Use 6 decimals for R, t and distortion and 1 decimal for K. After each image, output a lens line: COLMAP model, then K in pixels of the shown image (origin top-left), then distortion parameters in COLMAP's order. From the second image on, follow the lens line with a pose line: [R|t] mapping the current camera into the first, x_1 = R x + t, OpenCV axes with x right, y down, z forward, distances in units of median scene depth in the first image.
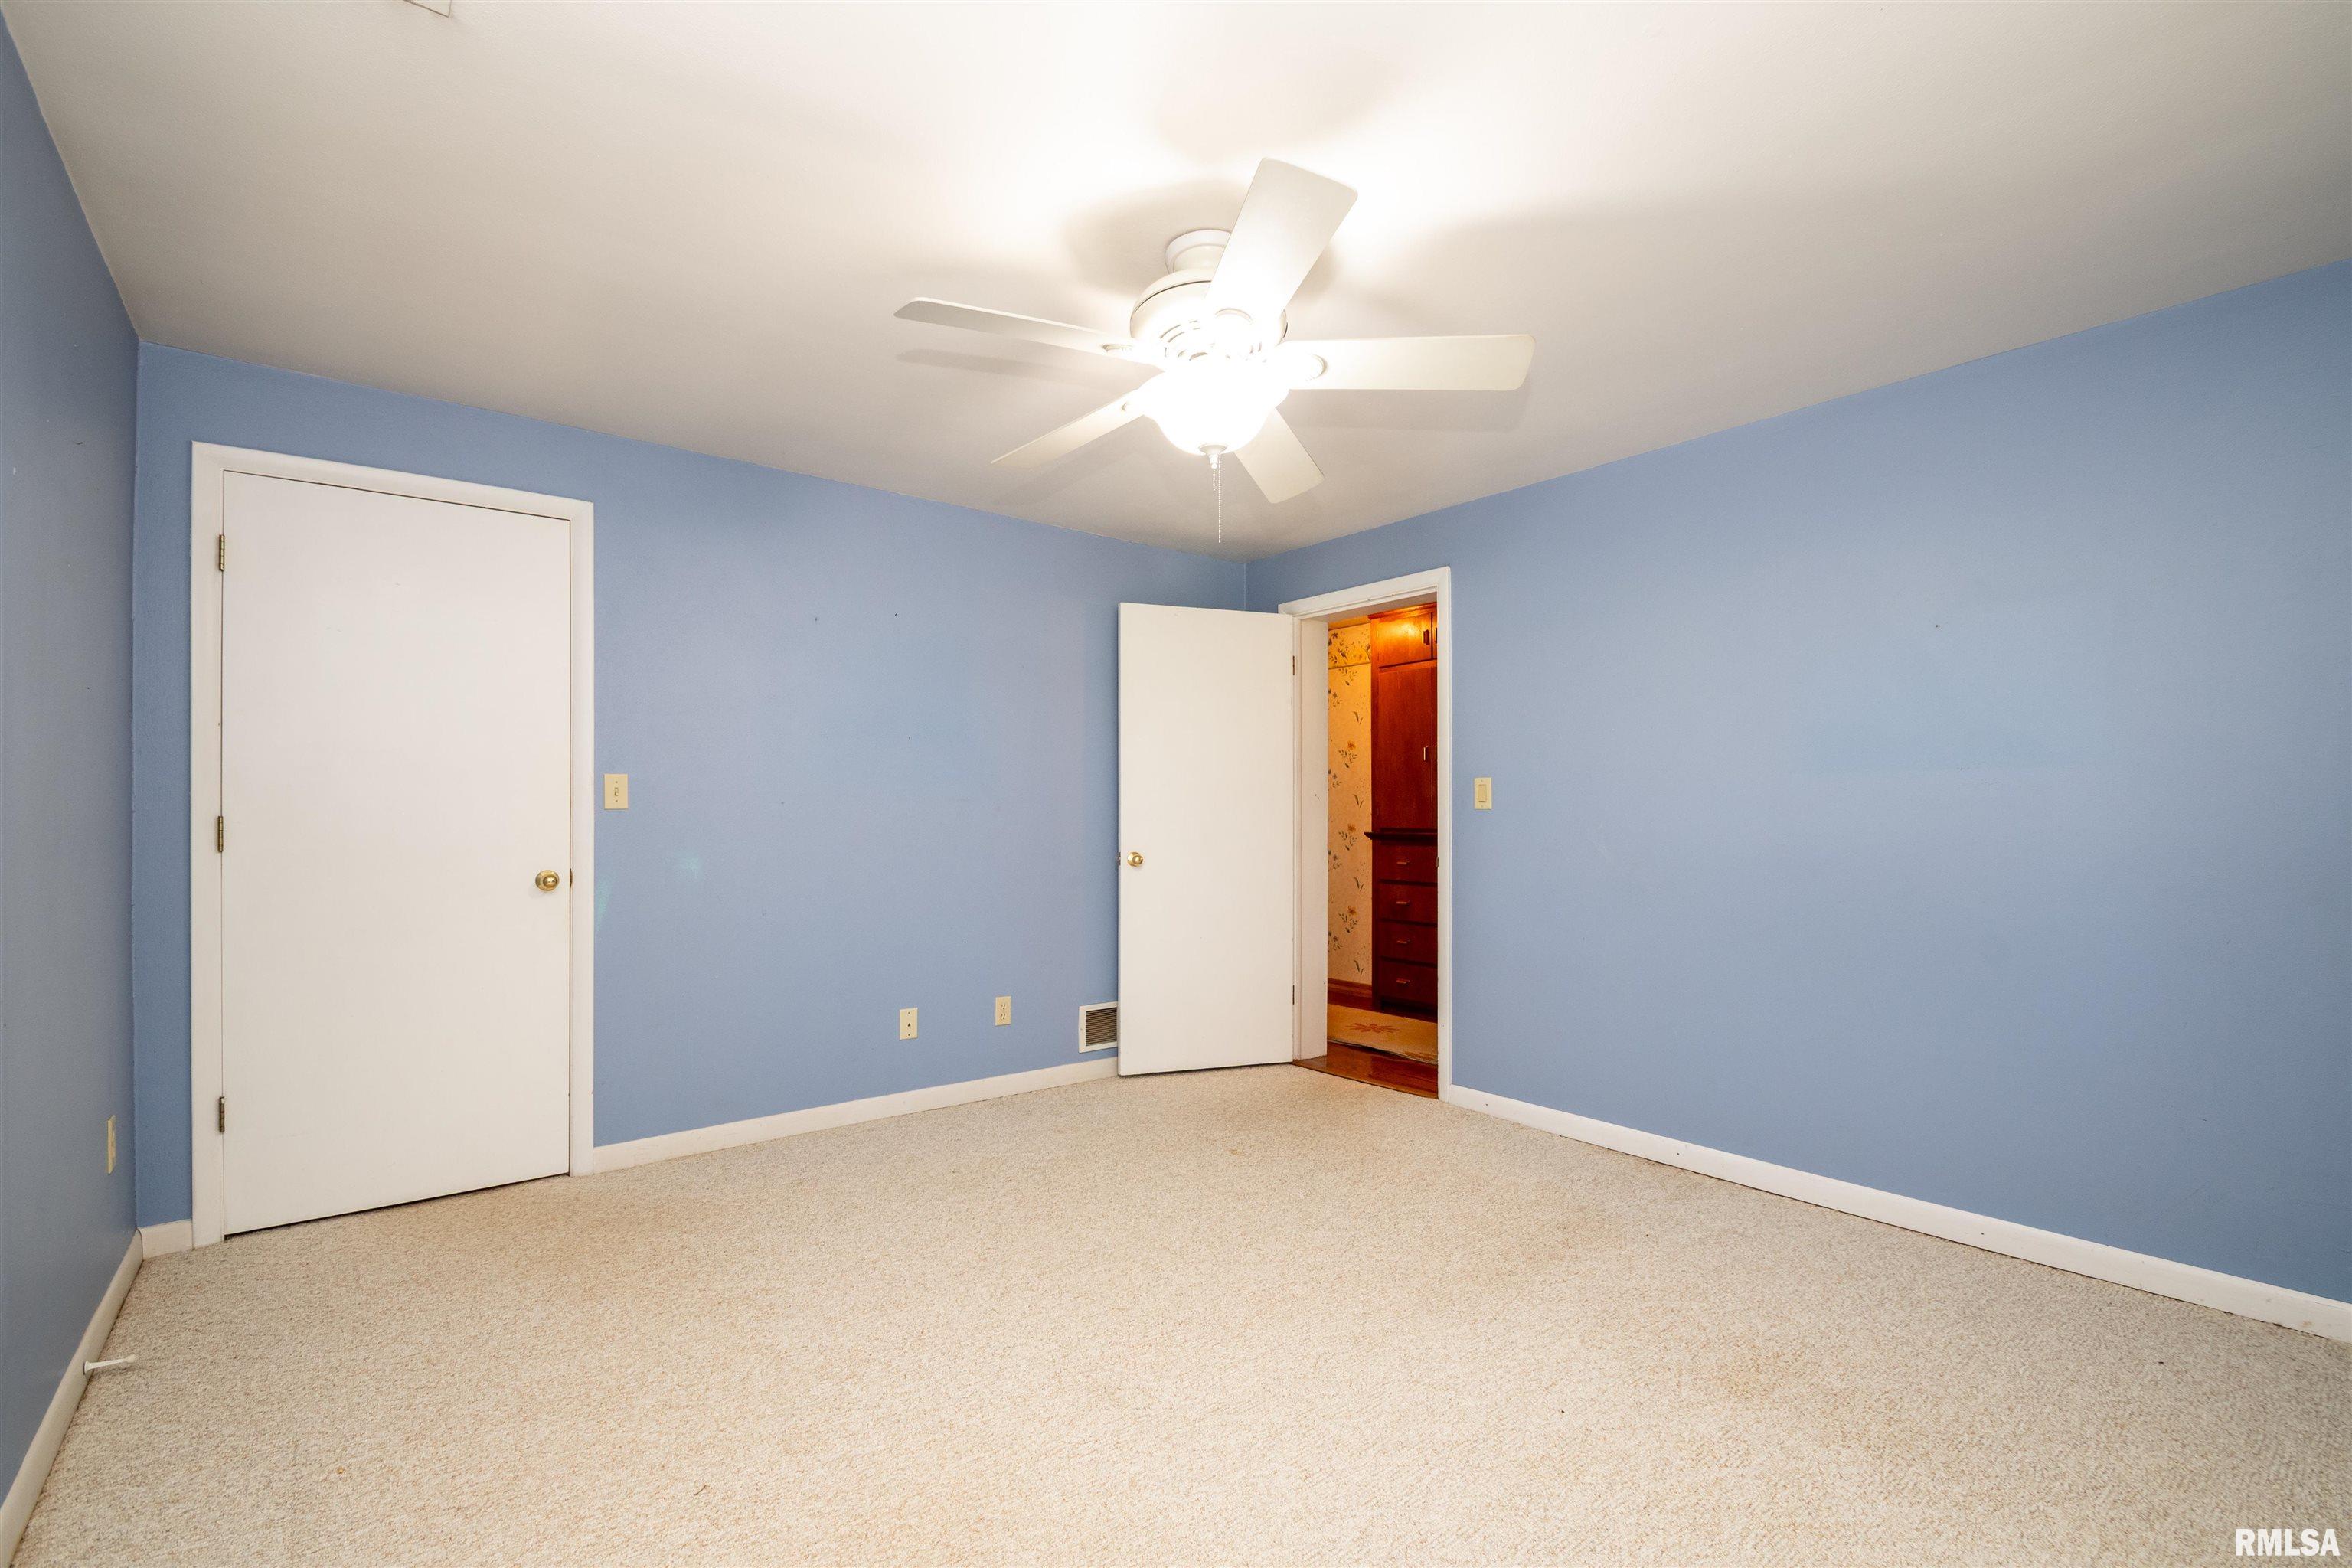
lens RADIAL K [[1043.1, 0, 1168.0], [0, 1043.1, 797.1], [0, 0, 1]] dist [-0.005851, -0.001698]
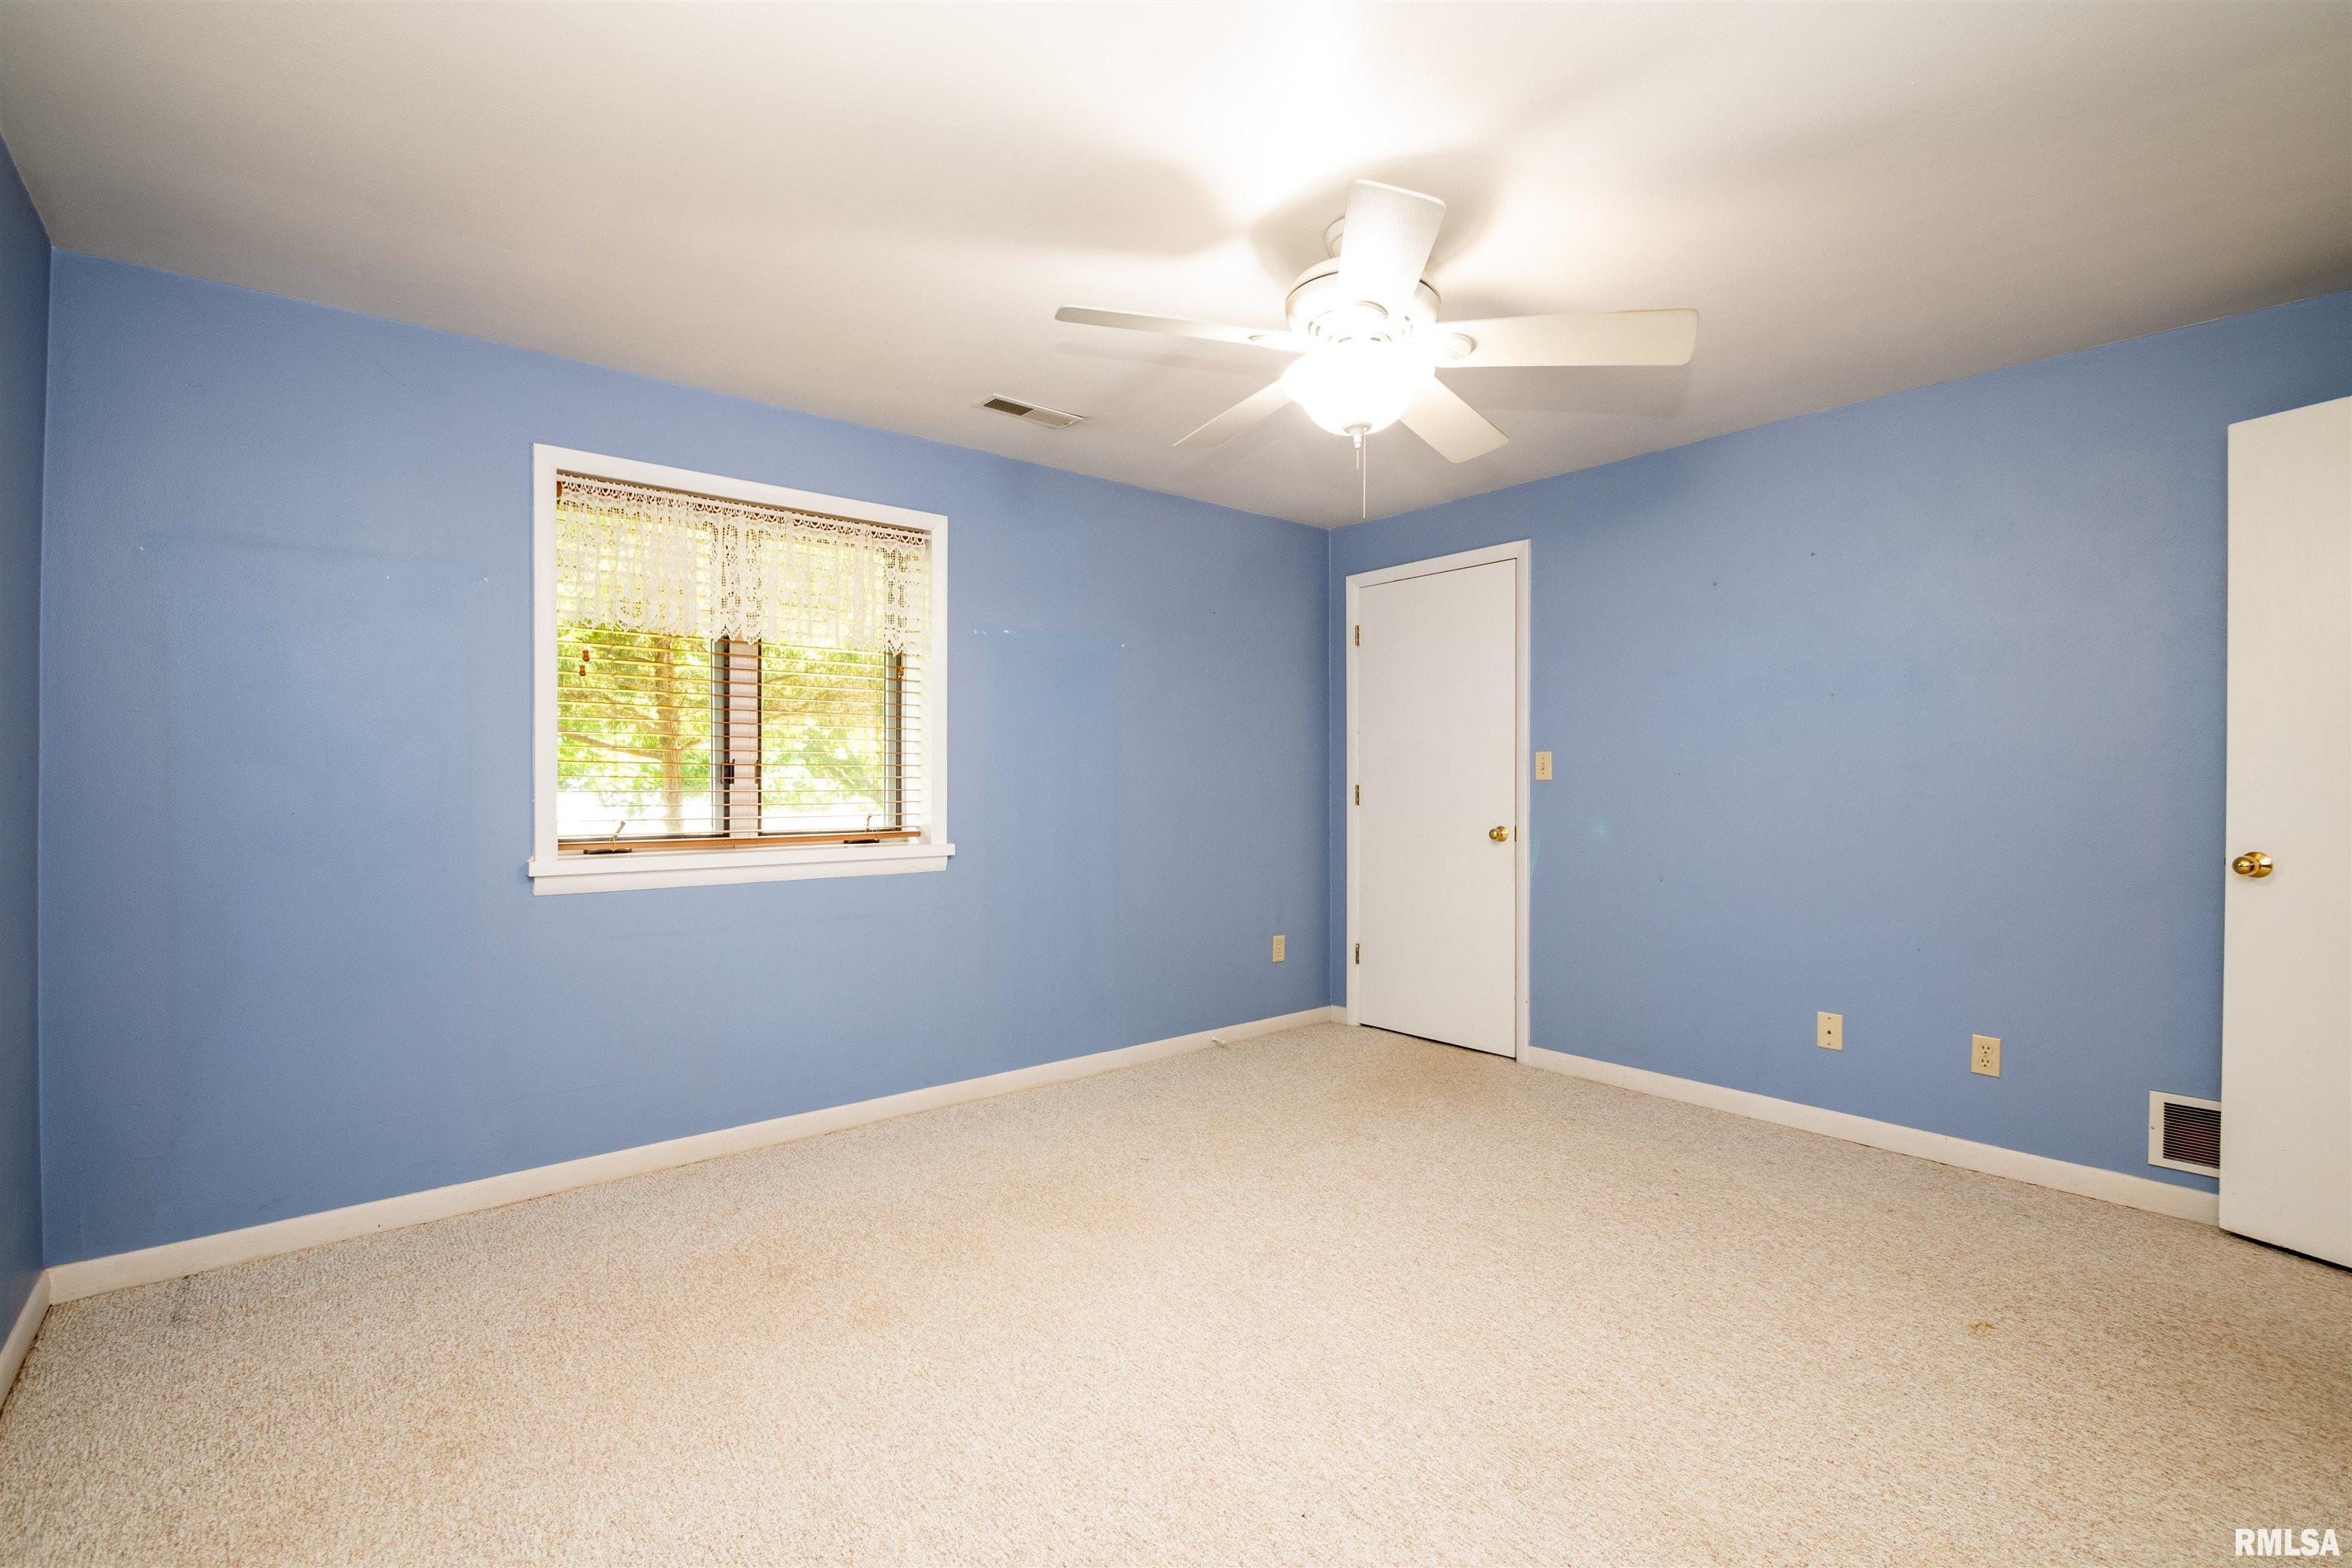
lens RADIAL K [[1043.1, 0, 1167.8], [0, 1043.1, 785.5], [0, 0, 1]] dist [-0.005851, -0.001698]
pose [[0.016313, 0.000634, -0.999867, 0.703208], [0.013471, 0.999909, 0.000853, 0.010504], [0.999776, -0.013483, 0.016303, 0.530205]]
